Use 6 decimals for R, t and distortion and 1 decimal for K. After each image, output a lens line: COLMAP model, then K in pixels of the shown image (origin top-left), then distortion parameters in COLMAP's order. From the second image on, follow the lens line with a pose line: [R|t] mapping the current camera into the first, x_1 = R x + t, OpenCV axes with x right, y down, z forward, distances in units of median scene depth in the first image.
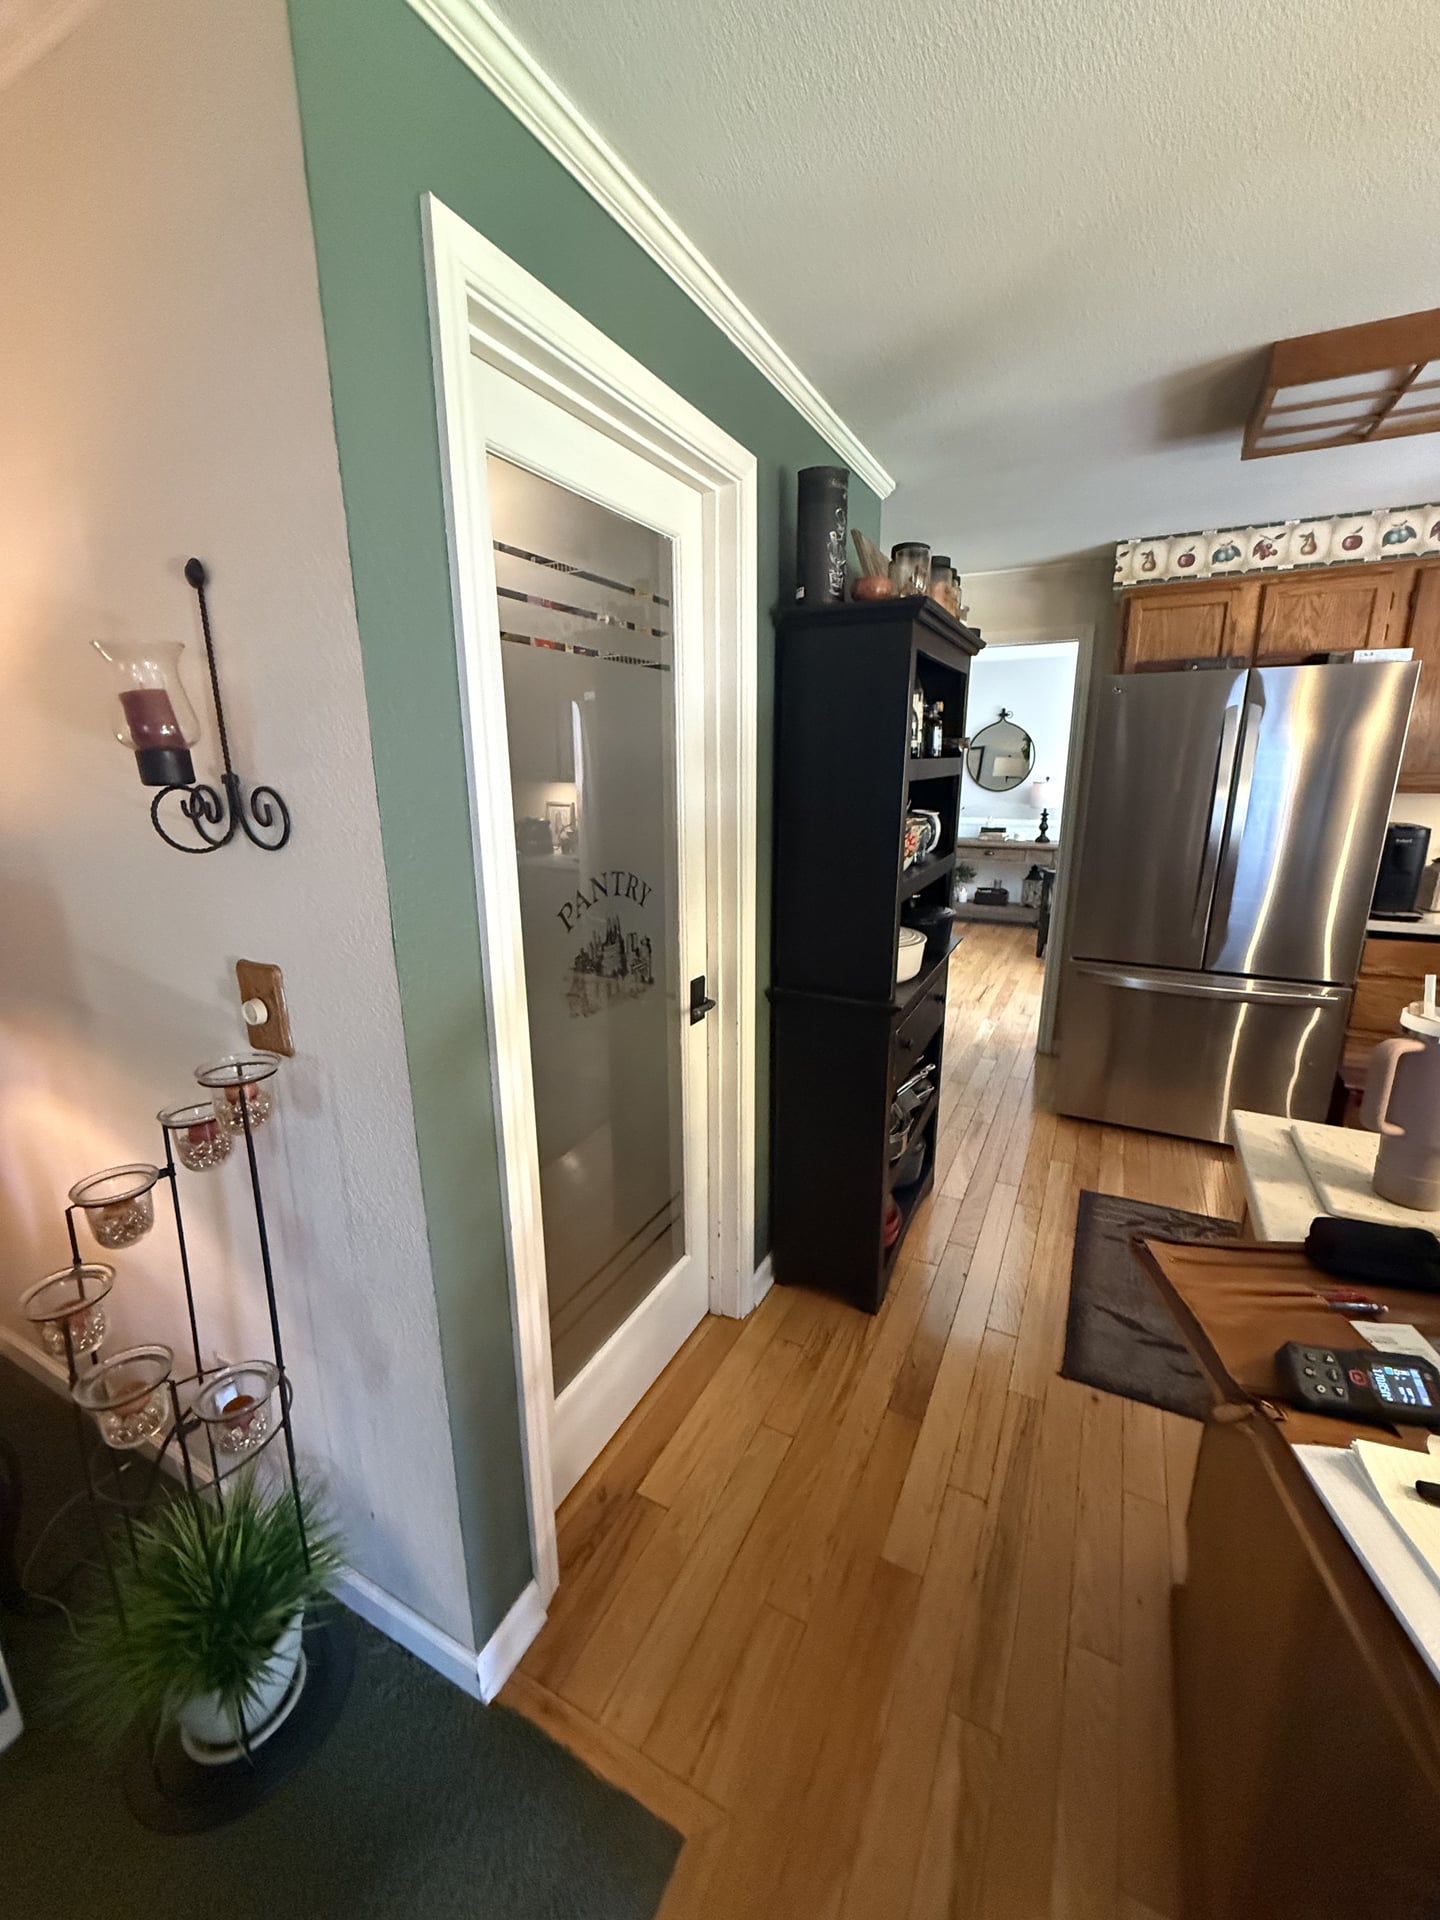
lens RADIAL K [[761.2, 0, 723.0], [0, 761.2, 953.2], [0, 0, 1]] dist [-0.000947, 0.000670]
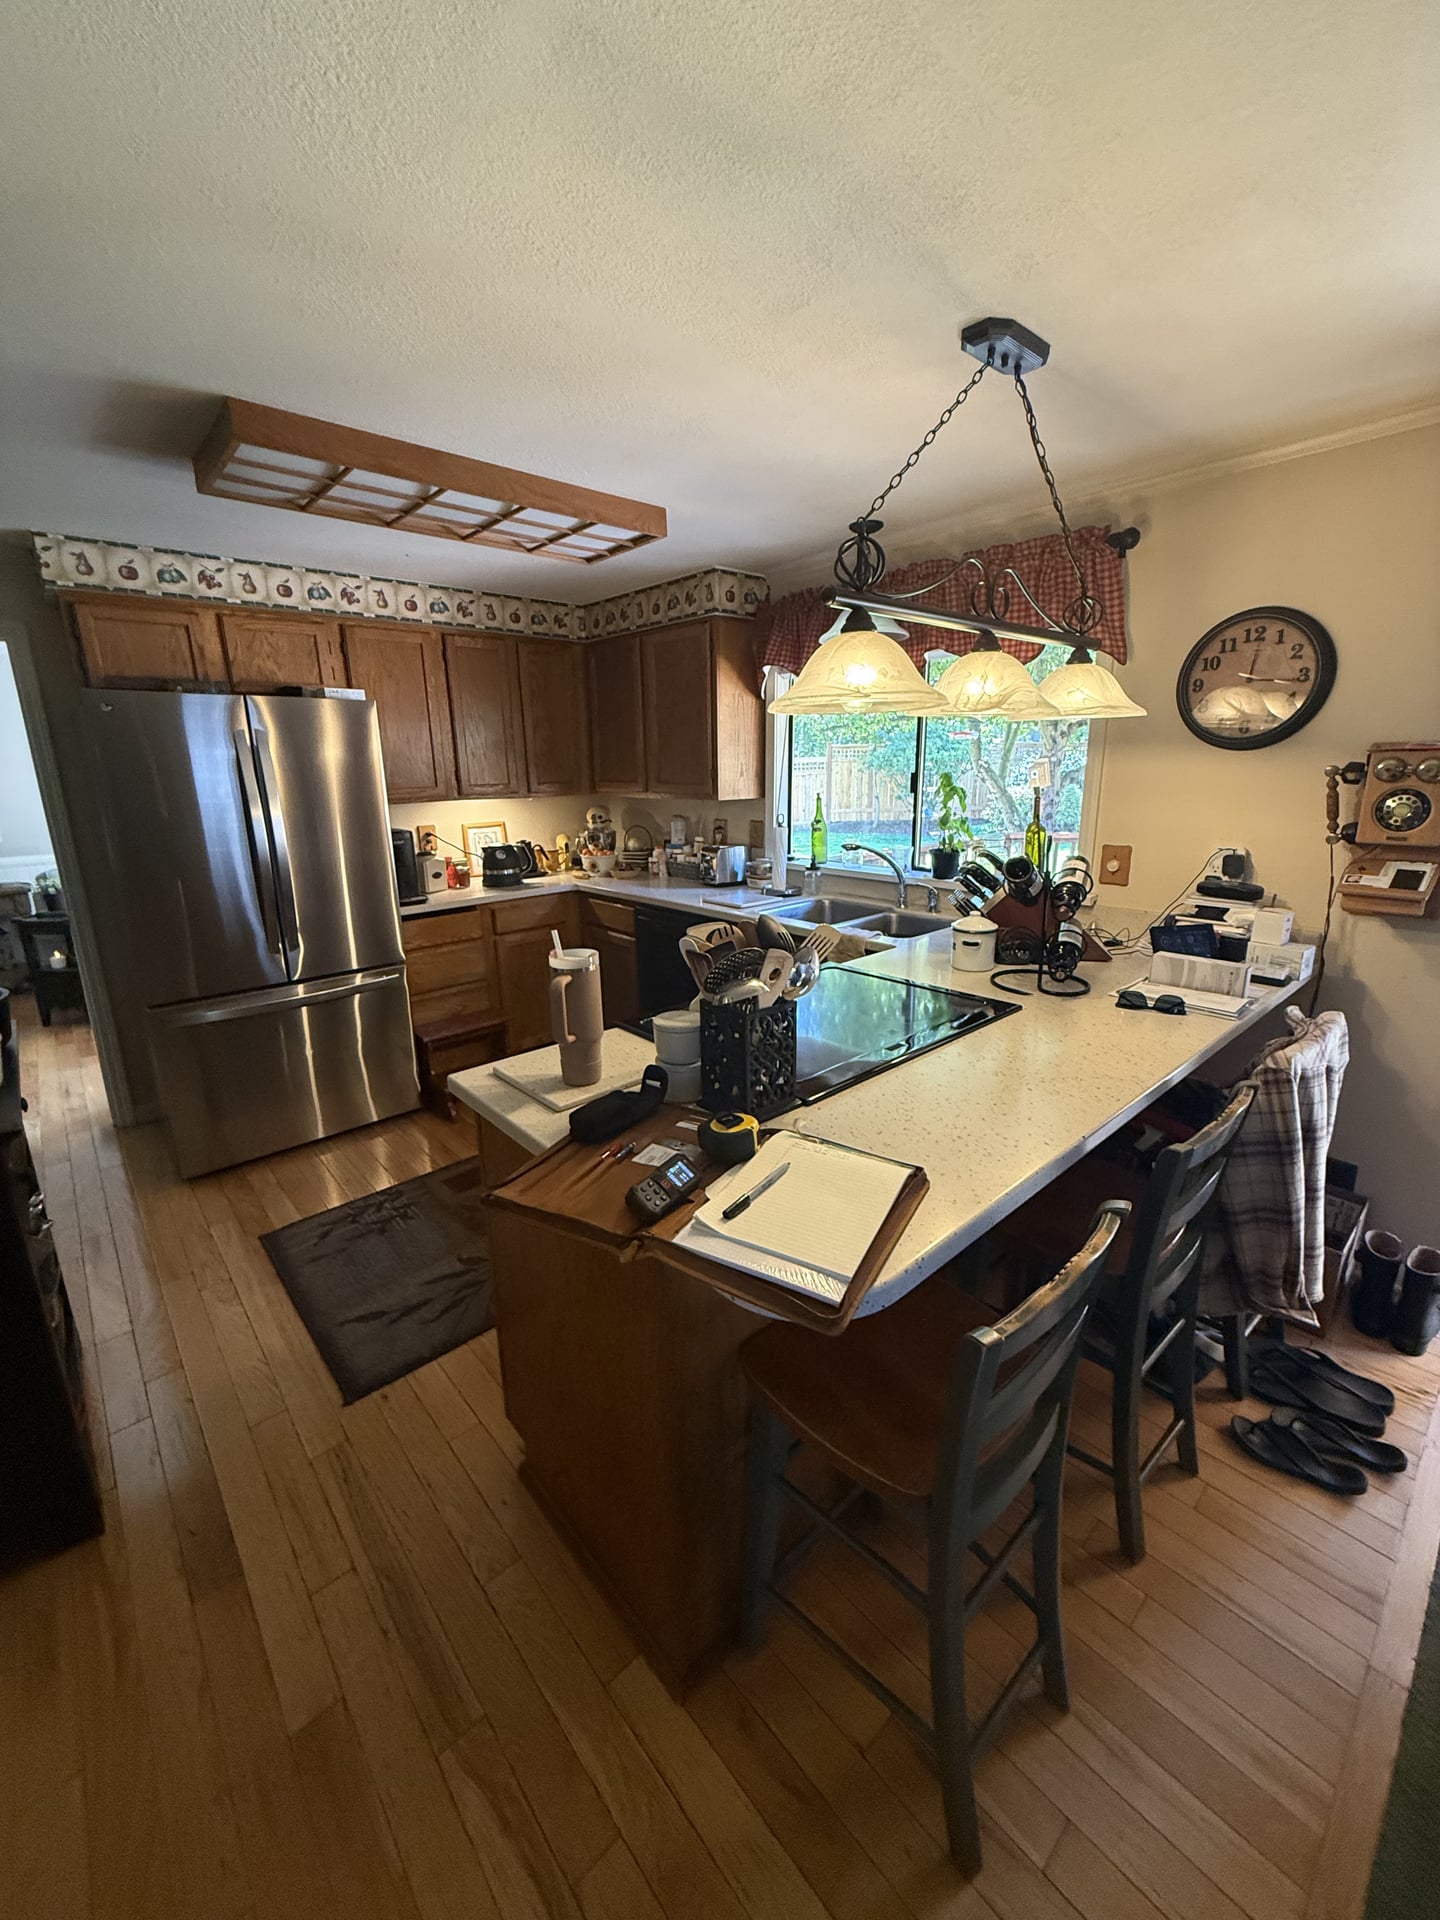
lens RADIAL K [[761.2, 0, 720.4], [0, 761.2, 955.9], [0, 0, 1]] dist [-0.000947, 0.000670]
pose [[0.360538, -0.228214, 0.904395, -0.141246], [0.244625, 0.958802, 0.144423, -0.028165], [-0.900095, 0.169168, 0.401511, 0.066203]]
